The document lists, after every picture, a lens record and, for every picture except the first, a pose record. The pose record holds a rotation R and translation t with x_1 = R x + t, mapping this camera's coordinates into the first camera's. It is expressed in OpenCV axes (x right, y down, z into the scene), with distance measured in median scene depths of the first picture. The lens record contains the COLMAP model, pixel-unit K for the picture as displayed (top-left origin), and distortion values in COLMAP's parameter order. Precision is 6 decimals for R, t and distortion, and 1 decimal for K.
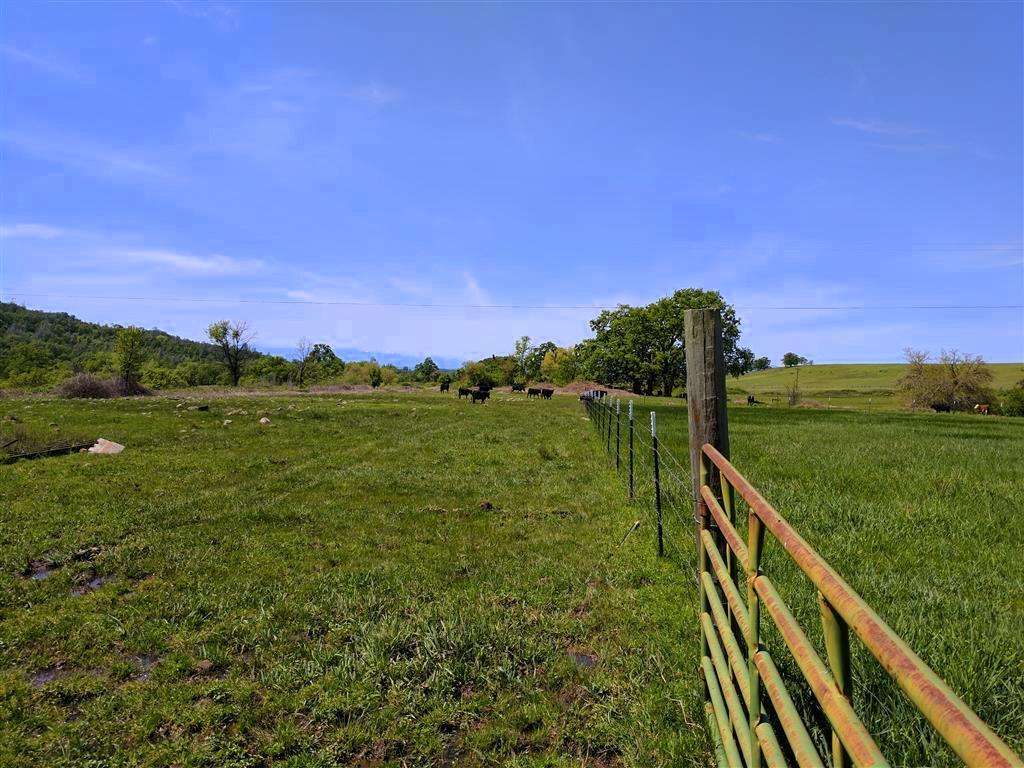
lens RADIAL K [[773.0, 0, 498.0], [0, 773.0, 394.6], [0, 0, 1]] dist [-0.004146, 0.010509]
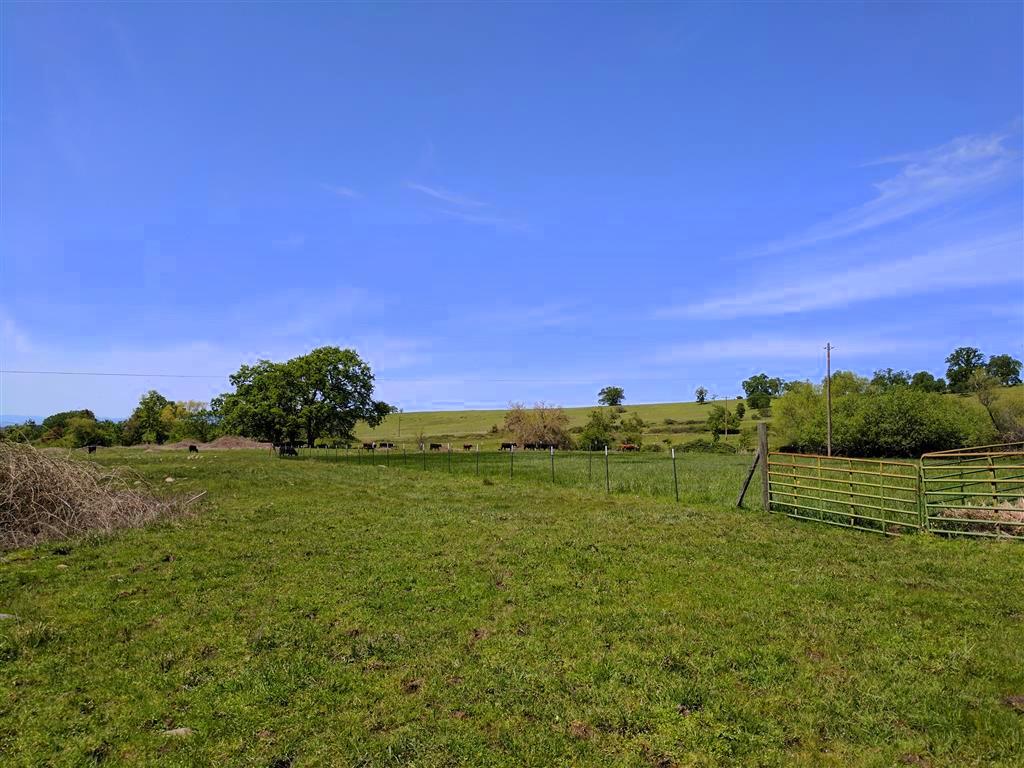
lens RADIAL K [[773.0, 0, 519.4], [0, 773.0, 385.1], [0, 0, 1]] dist [-0.004146, 0.010509]
pose [[0.855246, -0.000317, 0.518222, -0.081367], [0.039845, 0.997080, -0.065149, -0.002425], [-0.516688, 0.076367, 0.852761, -0.053337]]
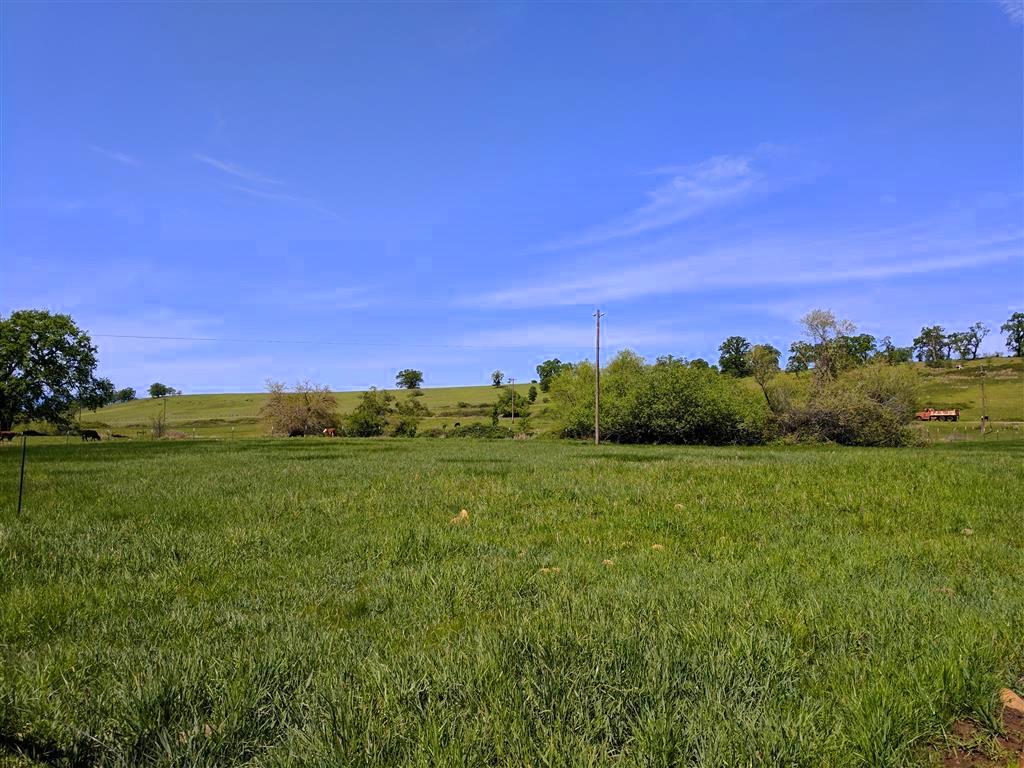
lens RADIAL K [[773.0, 0, 521.6], [0, 773.0, 389.3], [0, 0, 1]] dist [-0.004146, 0.010509]
pose [[0.696287, -0.007956, 0.717720, 0.004605], [0.040785, 0.998762, -0.028495, -0.000240], [-0.716604, 0.049113, 0.695749, -0.001016]]
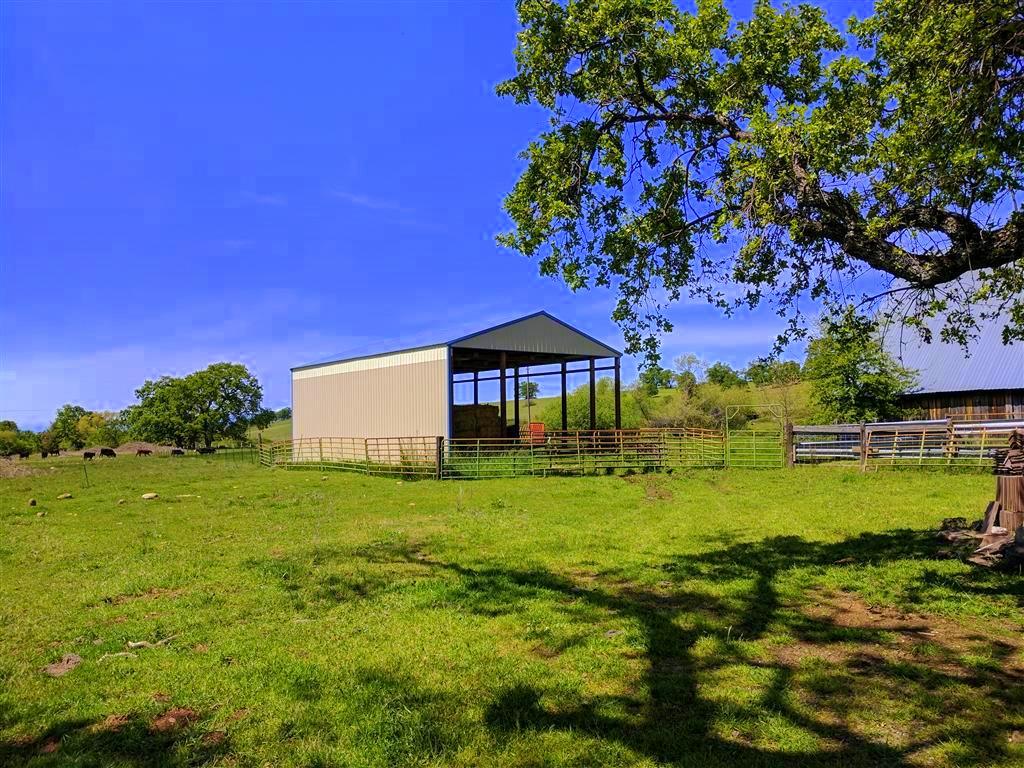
lens RADIAL K [[773.0, 0, 514.5], [0, 773.0, 392.0], [0, 0, 1]] dist [-0.004146, 0.010509]
pose [[0.815603, -0.035917, 0.577496, -0.092370], [0.074397, 0.996297, -0.043108, 0.001488], [-0.573809, 0.078123, 0.815255, -0.304751]]
